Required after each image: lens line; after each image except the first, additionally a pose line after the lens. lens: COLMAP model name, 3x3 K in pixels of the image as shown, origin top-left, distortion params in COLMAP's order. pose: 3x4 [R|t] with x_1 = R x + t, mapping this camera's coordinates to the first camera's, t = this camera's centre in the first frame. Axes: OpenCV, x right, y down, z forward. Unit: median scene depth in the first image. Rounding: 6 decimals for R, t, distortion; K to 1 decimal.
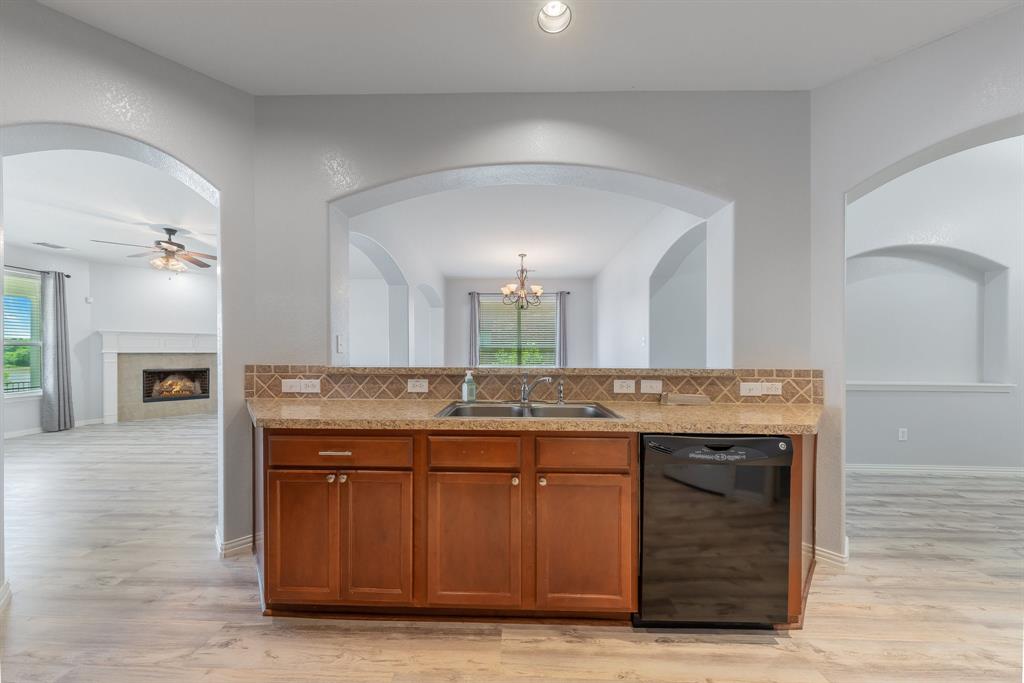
lens RADIAL K [[346.5, 0, 506.8], [0, 346.5, 358.0], [0, 0, 1]] dist [-0.001044, 0.000334]
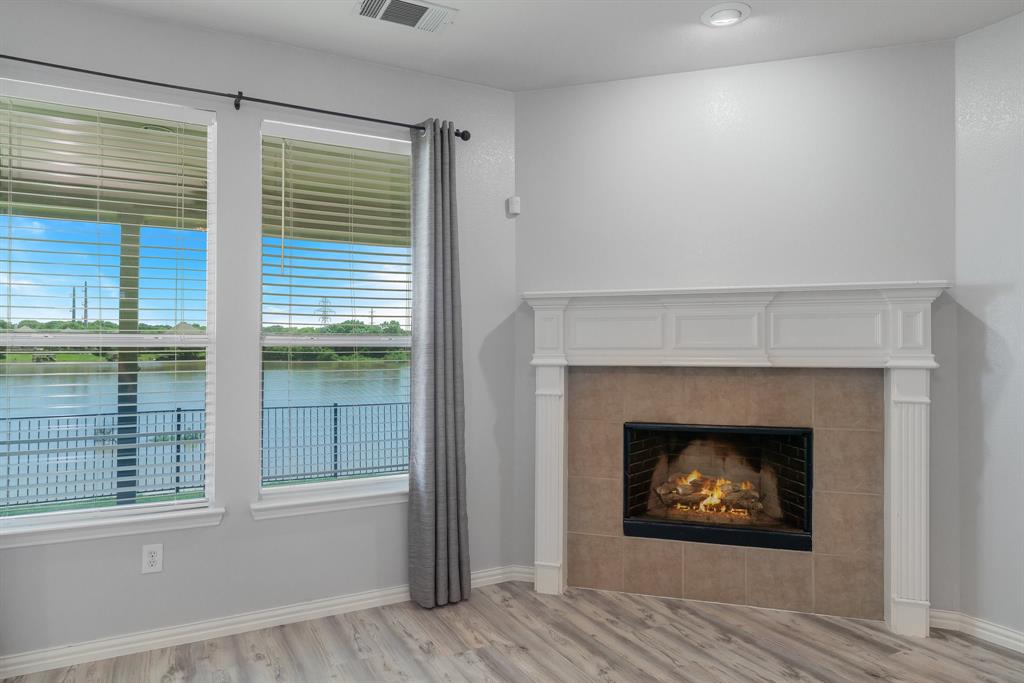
lens RADIAL K [[637.7, 0, 505.6], [0, 637.7, 342.9], [0, 0, 1]] dist [0.004590, 0.001152]
pose [[0.482194, -0.007006, -0.876036, -0.659857], [-0.014235, 0.999773, -0.015831, -0.025495], [0.875949, 0.020104, 0.481985, 0.685779]]
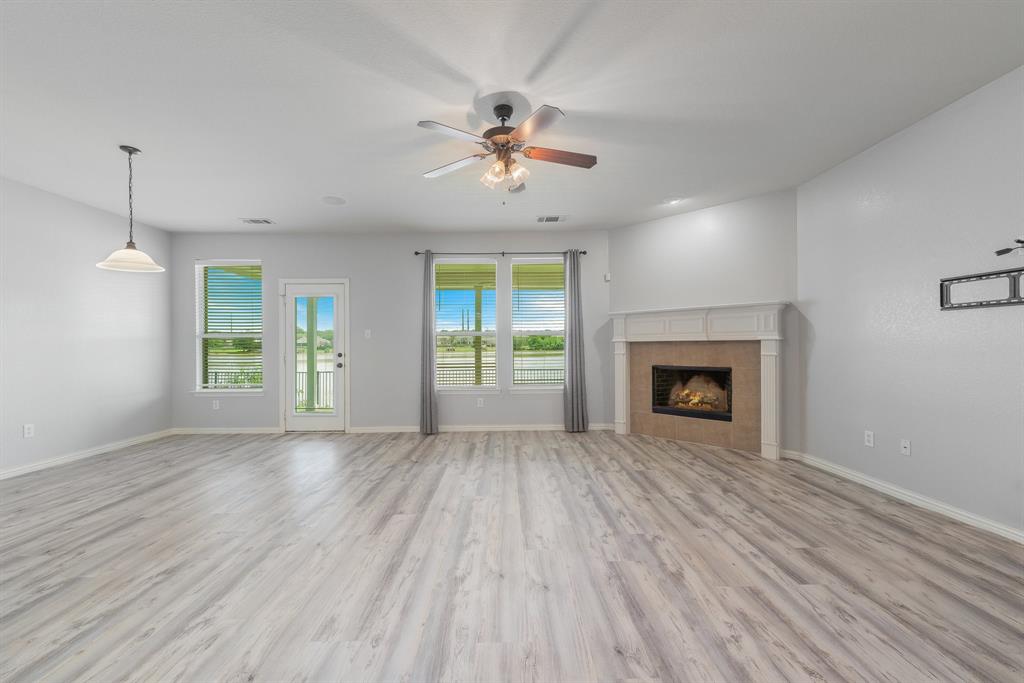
lens RADIAL K [[401.5, 0, 510.8], [0, 401.5, 344.3], [0, 0, 1]] dist [0.001460, -0.000181]
pose [[0.034137, -0.000031, -0.999417, -0.264916], [-0.008050, 0.999968, -0.000306, -0.007163], [0.999385, 0.008056, 0.034135, 0.725083]]
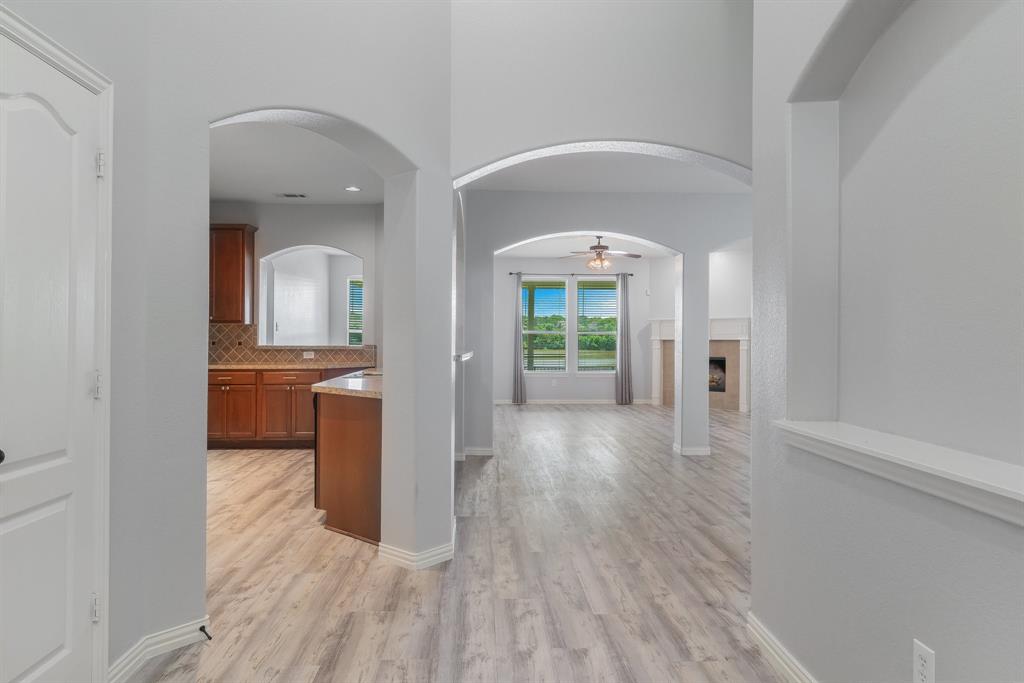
lens RADIAL K [[698.7, 0, 512.9], [0, 698.7, 337.7], [0, 0, 1]] dist [-0.005159, -0.001646]
pose [[0.070792, -0.000421, -0.997491, 0.982422], [-0.020275, 0.999793, -0.001861, -0.007890], [0.997285, 0.020356, 0.070769, 0.400584]]
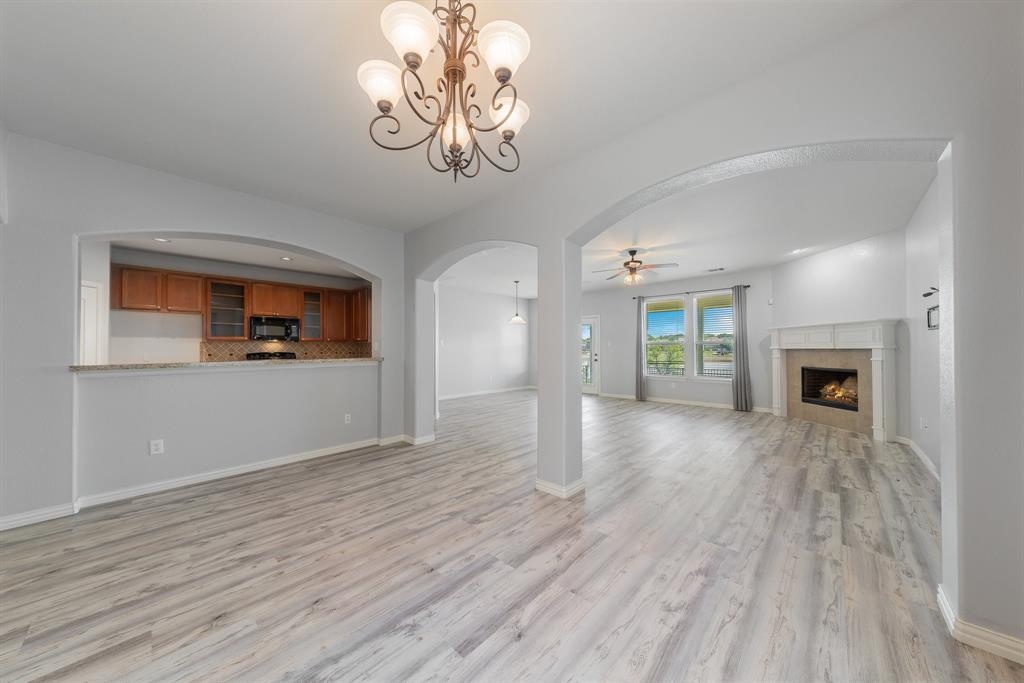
lens RADIAL K [[346.5, 0, 509.2], [0, 346.5, 341.4], [0, 0, 1]] dist [-0.001044, 0.000334]
pose [[-0.673317, -0.014777, -0.739206, 0.179162], [-0.010720, 0.999890, -0.010224, -0.017536], [0.739276, 0.001040, -0.673402, 1.104193]]
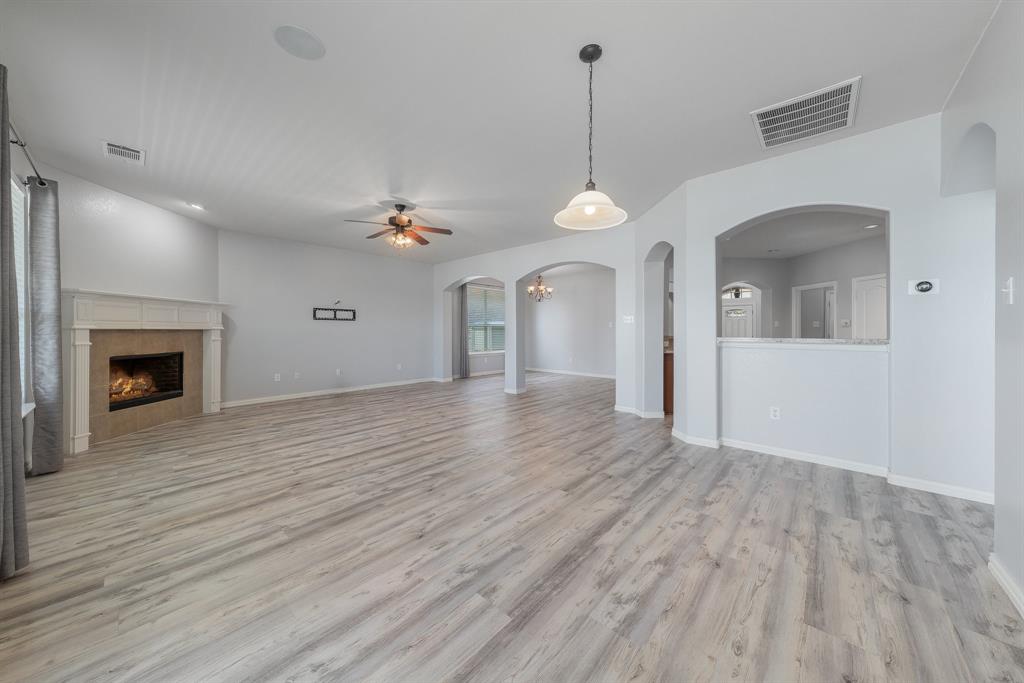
lens RADIAL K [[346.5, 0, 511.9], [0, 346.5, 333.2], [0, 0, 1]] dist [-0.001044, 0.000334]
pose [[0.652381, -0.005405, 0.757872, -1.108534], [0.012531, 0.999915, -0.003655, 0.003315], [-0.757787, 0.011881, 0.652393, 0.085319]]
